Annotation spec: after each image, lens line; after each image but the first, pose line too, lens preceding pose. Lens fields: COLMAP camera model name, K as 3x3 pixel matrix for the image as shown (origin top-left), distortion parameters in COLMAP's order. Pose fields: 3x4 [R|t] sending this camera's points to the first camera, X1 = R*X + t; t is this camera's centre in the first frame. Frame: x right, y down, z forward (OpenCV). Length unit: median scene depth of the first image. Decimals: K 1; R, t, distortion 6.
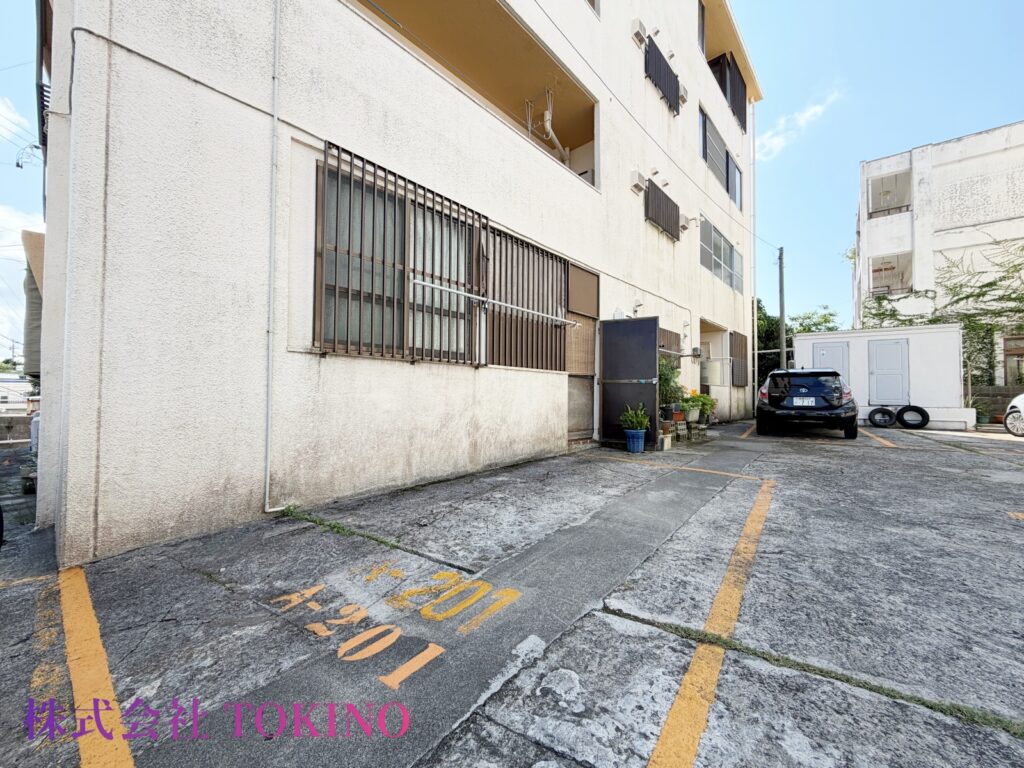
lens RADIAL K [[408.8, 0, 509.4], [0, 408.8, 384.1], [0, 0, 1]] dist [-0.000423, -0.000004]
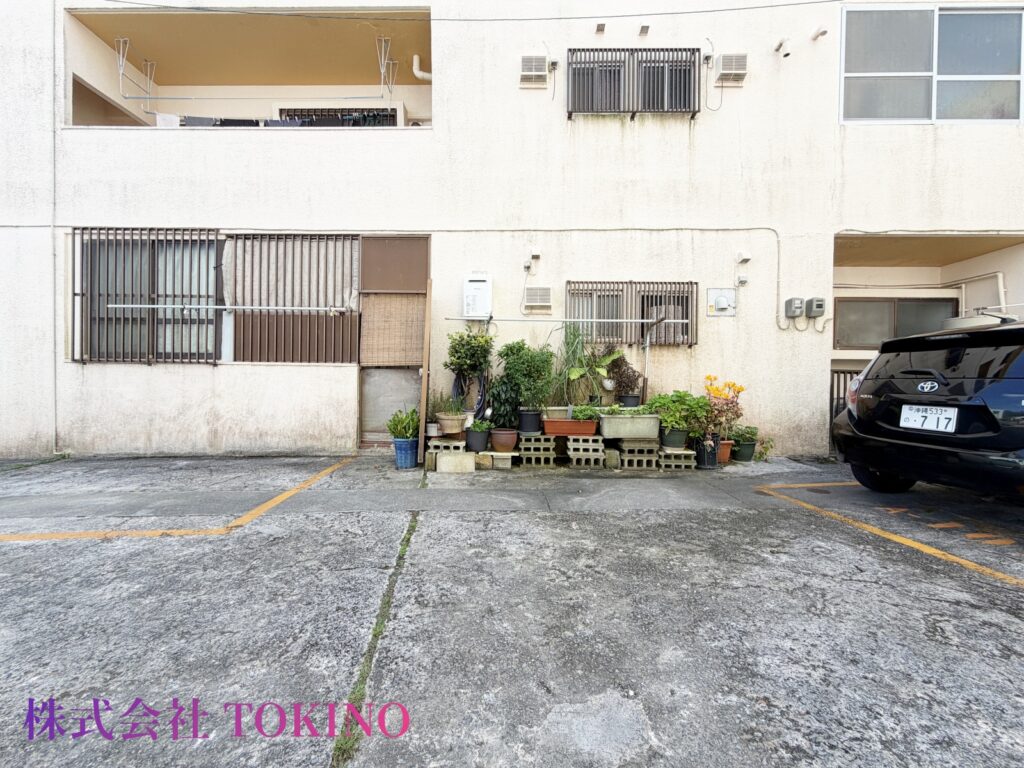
lens RADIAL K [[408.8, 0, 510.3], [0, 408.8, 383.9], [0, 0, 1]] dist [0.000916, -0.000085]
pose [[0.655605, 0.007063, -0.755071, 1.174722], [0.014631, 0.999650, 0.022055, -0.000564], [0.754962, -0.025507, 0.655272, 0.771508]]
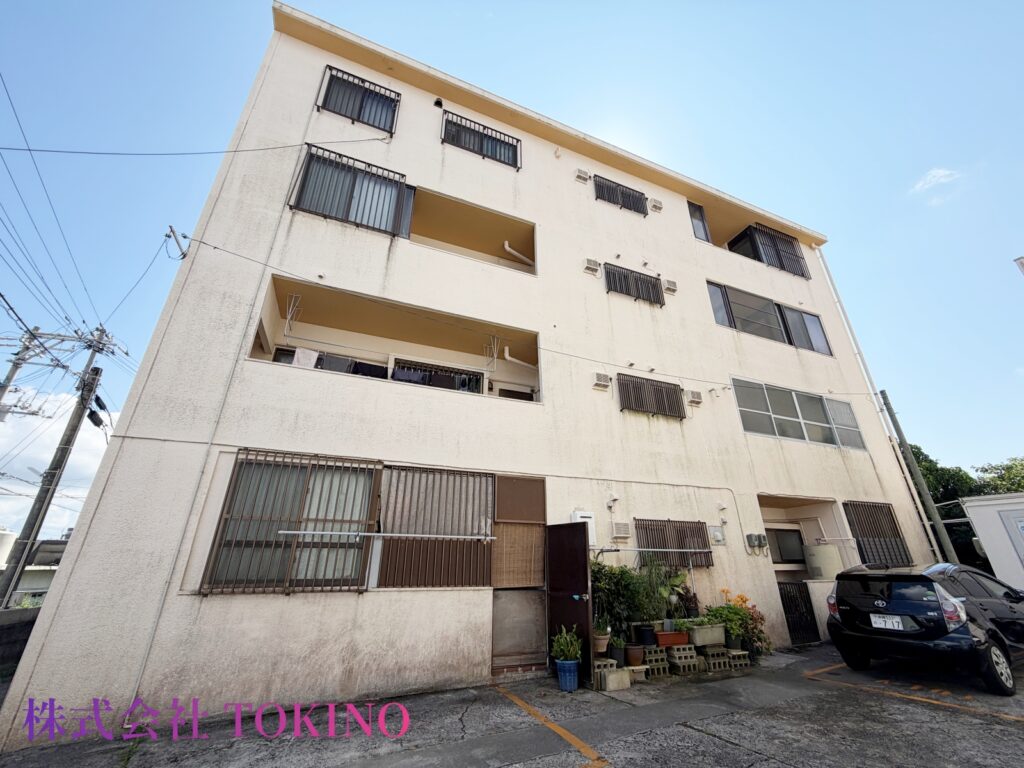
lens RADIAL K [[409.9, 0, 509.8], [0, 409.9, 384.3], [0, 0, 1]] dist [-0.000592, 0.000154]
pose [[0.902095, -0.181053, -0.391720, 0.765026], [0.018124, 0.922826, -0.384791, -0.115093], [0.431156, 0.340019, 0.835758, 0.008009]]
